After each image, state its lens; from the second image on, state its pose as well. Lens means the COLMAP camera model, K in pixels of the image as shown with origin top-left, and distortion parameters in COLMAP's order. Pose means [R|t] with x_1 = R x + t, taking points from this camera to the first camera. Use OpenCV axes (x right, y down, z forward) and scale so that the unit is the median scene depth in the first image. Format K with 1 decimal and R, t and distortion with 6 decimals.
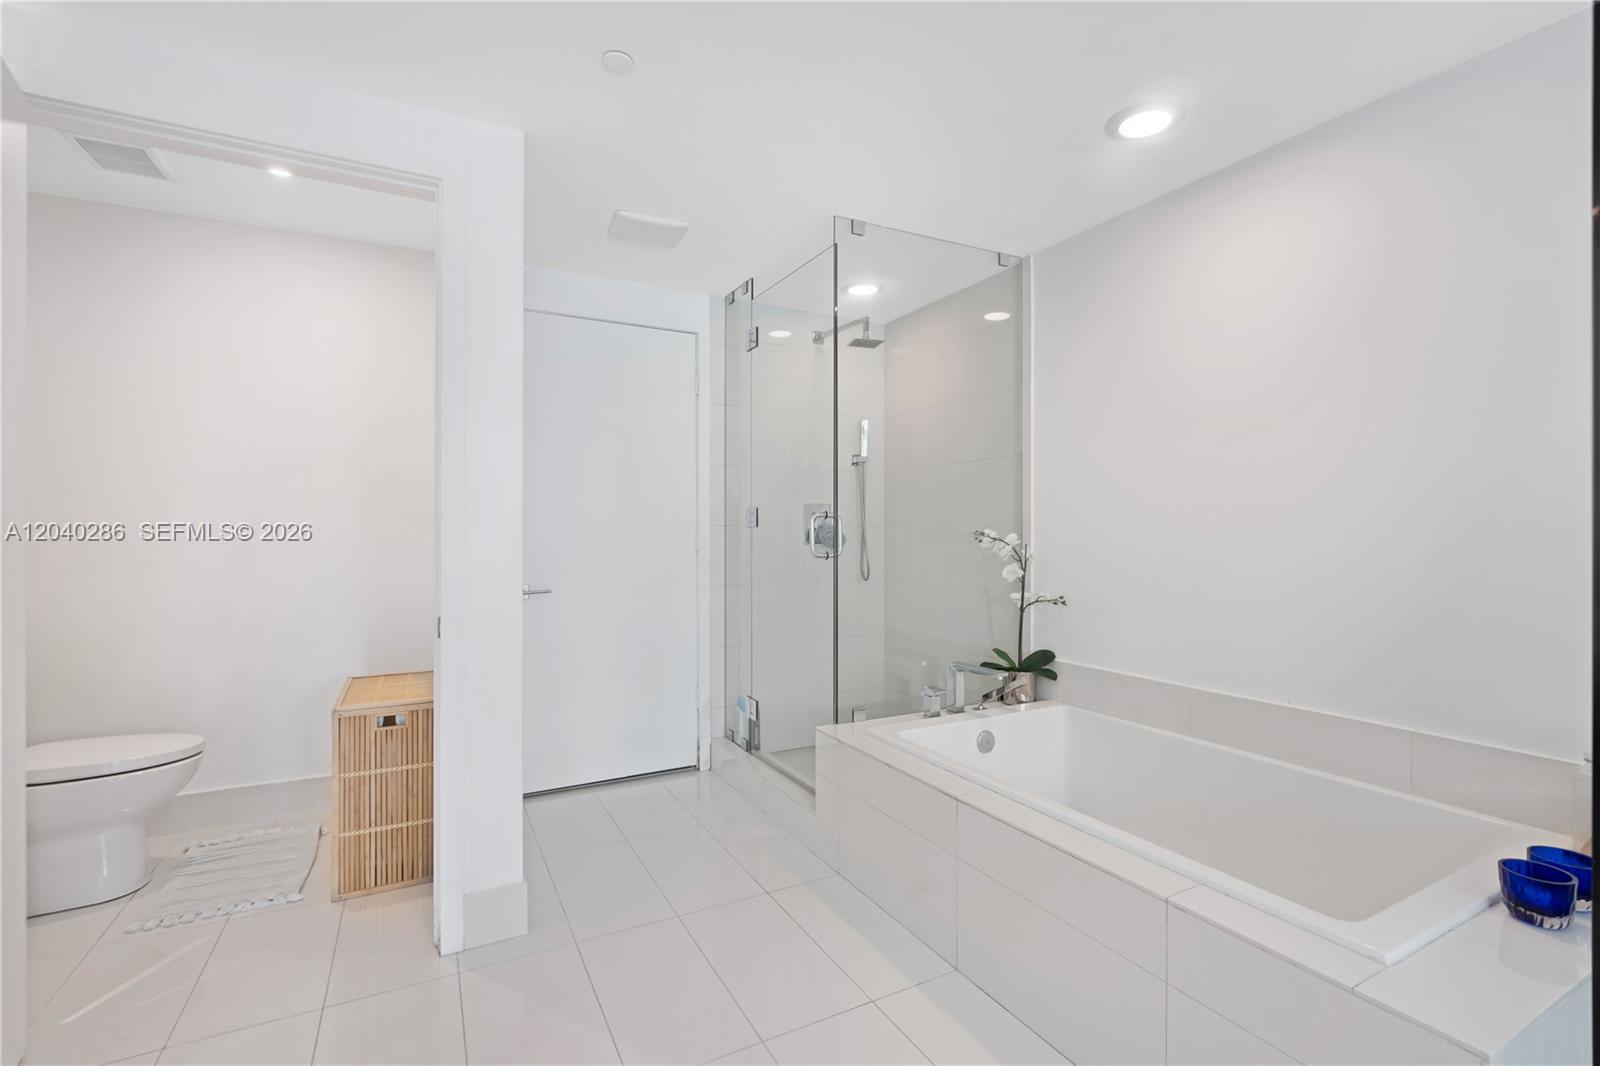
lens RADIAL K [[718.9, 0, 804.6], [0, 718.9, 534.6], [0, 0, 1]] dist [-0.007048, -0.000504]
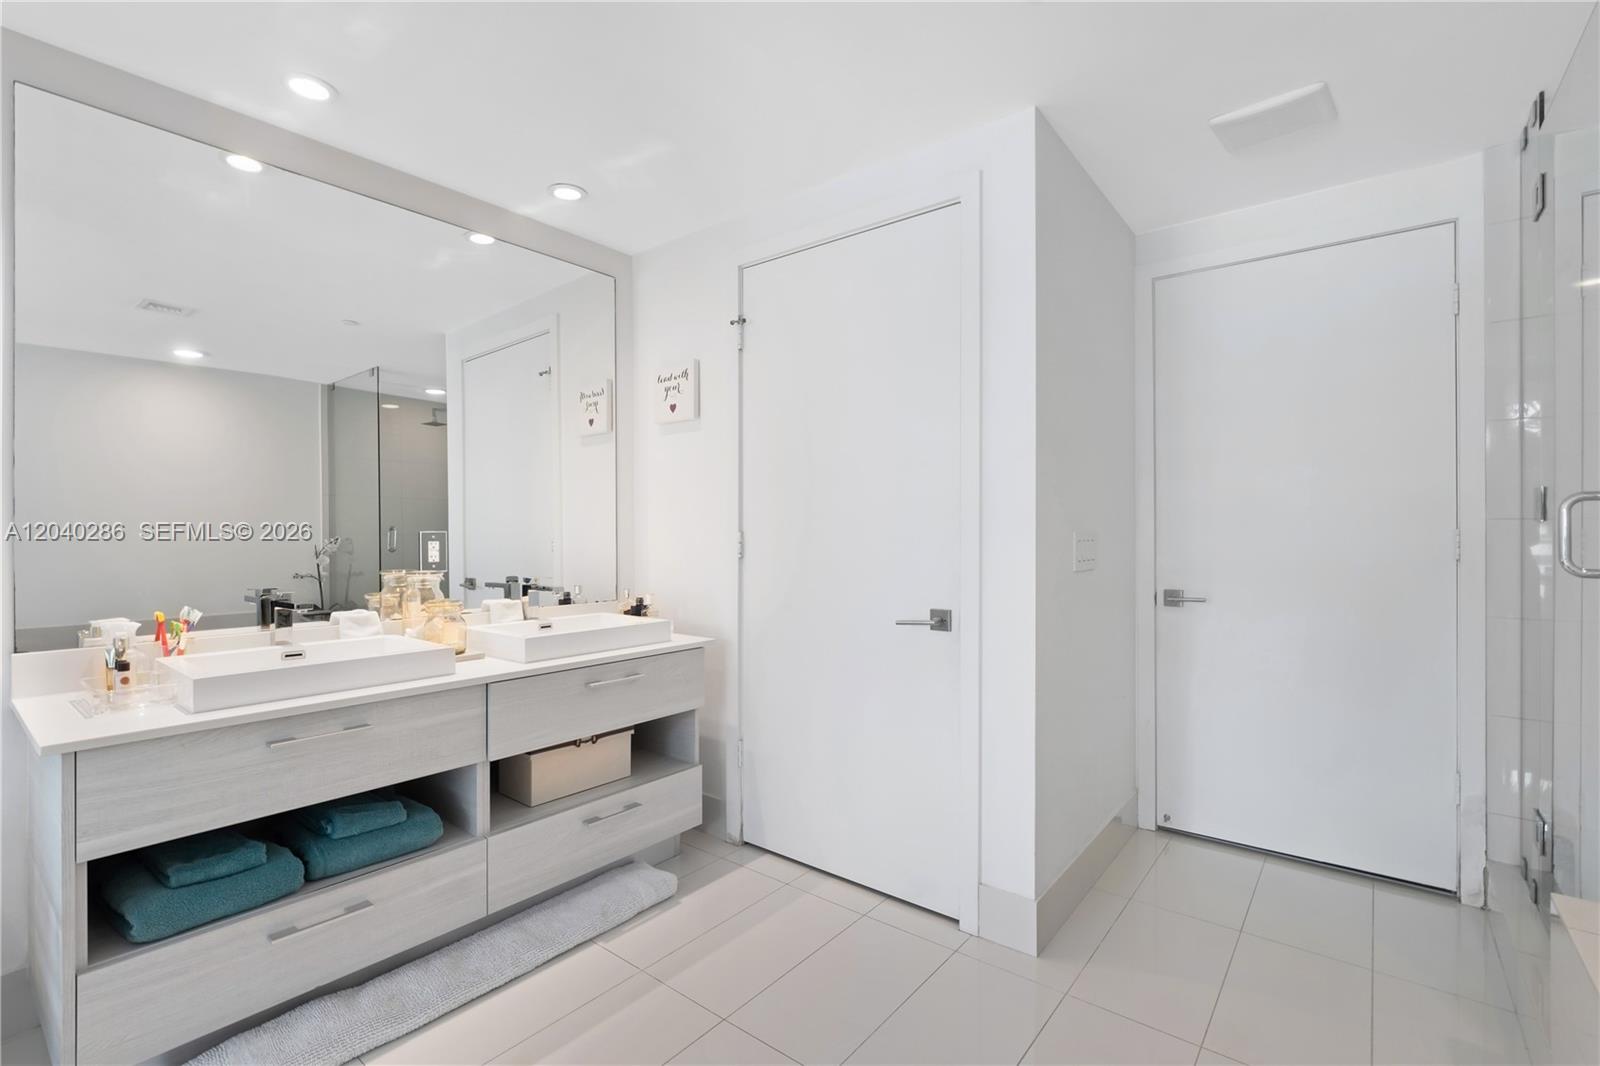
lens RADIAL K [[718.9, 0, 787.1], [0, 718.9, 530.9], [0, 0, 1]] dist [-0.007048, -0.000504]
pose [[0.385389, 0.000045, -0.922754, 0.242738], [-0.005659, 0.999981, -0.002314, 0.003249], [0.922737, 0.006113, 0.385382, 0.234201]]
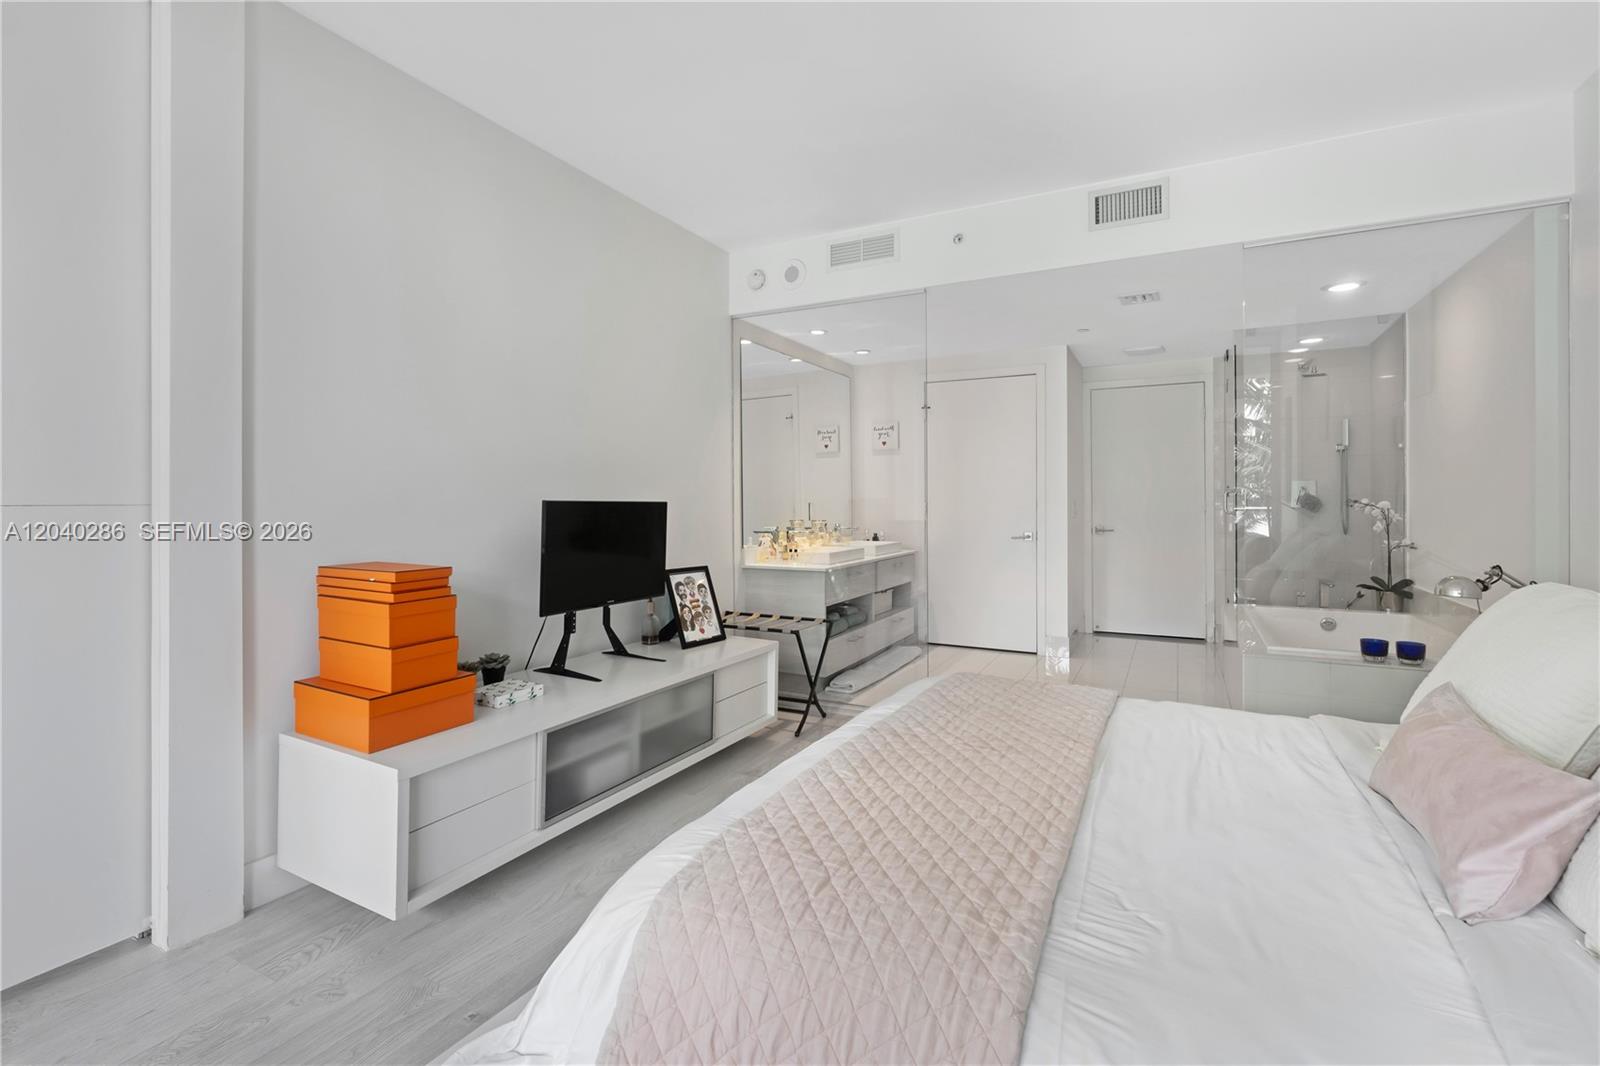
lens RADIAL K [[718.9, 0, 802.4], [0, 718.9, 497.9], [0, 0, 1]] dist [-0.007048, -0.000504]
pose [[0.563328, -0.003065, -0.826227, 0.826041], [-0.000723, 0.999991, -0.004202, -0.000702], [0.826233, 0.002964, 0.563321, -0.848624]]
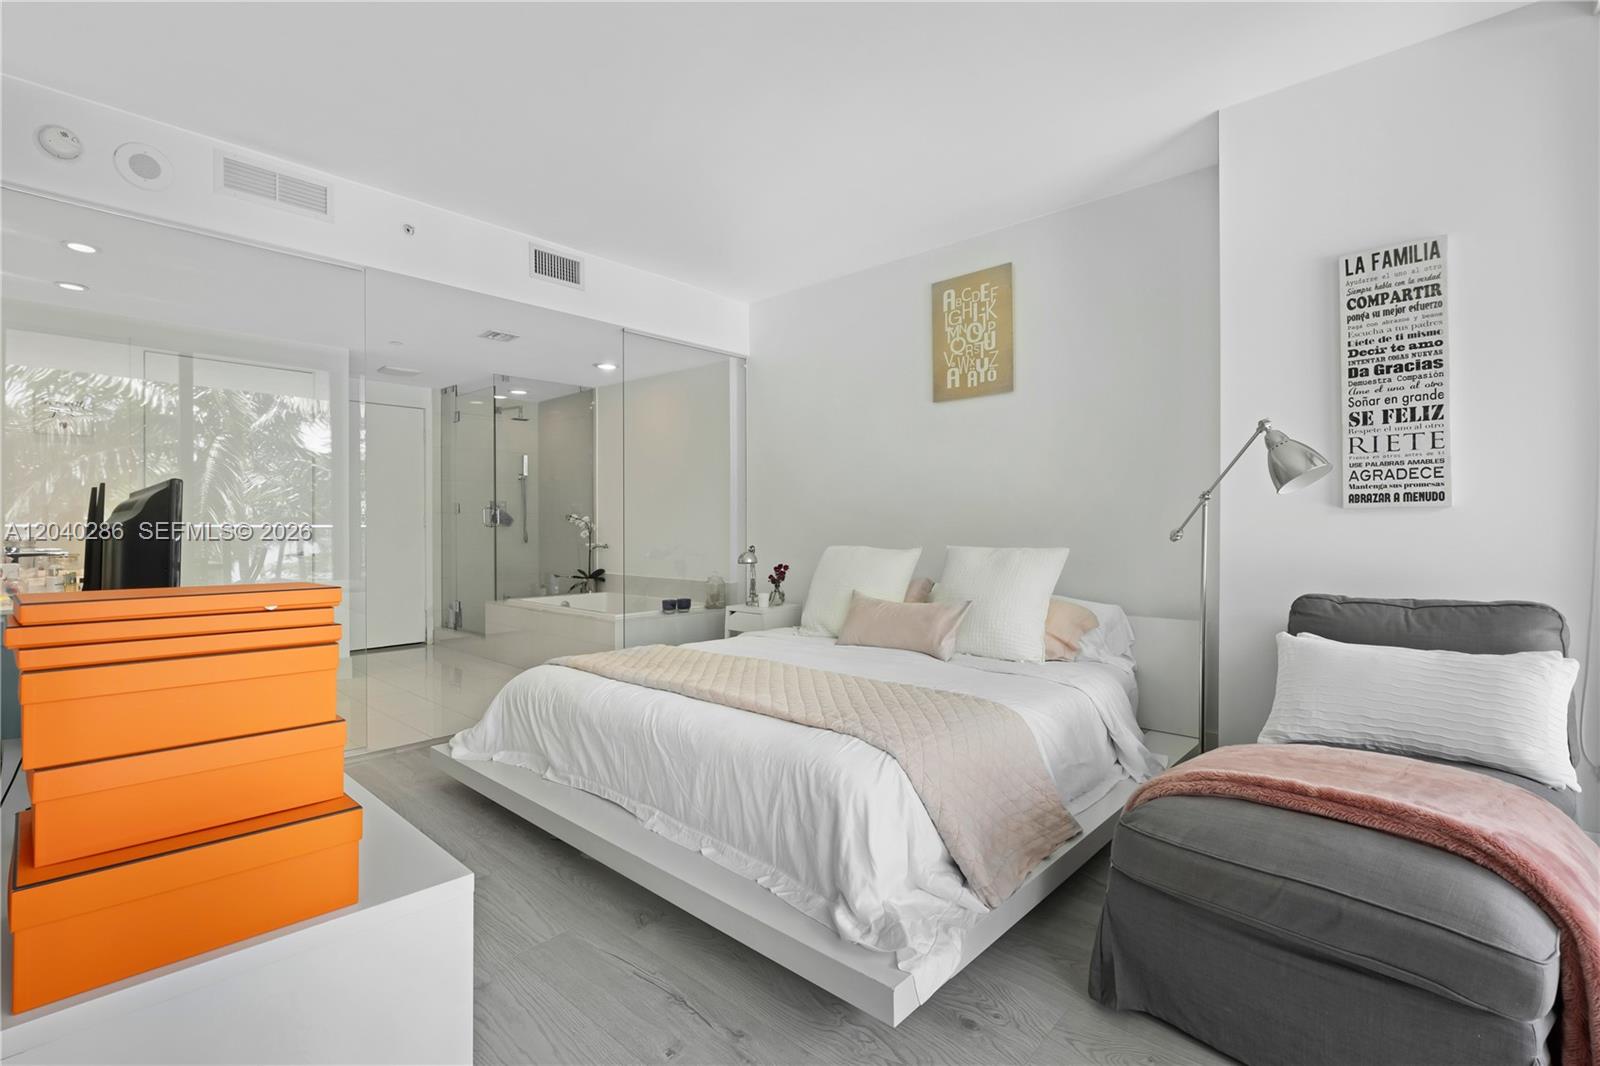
lens RADIAL K [[718.9, 0, 784.7], [0, 718.9, 527.8], [0, 0, 1]] dist [-0.007048, -0.000504]
pose [[0.943796, -0.003790, 0.330508, 0.133803], [0.002868, 0.999991, 0.003278, 0.027761], [-0.330517, -0.002146, 0.943798, -1.233887]]
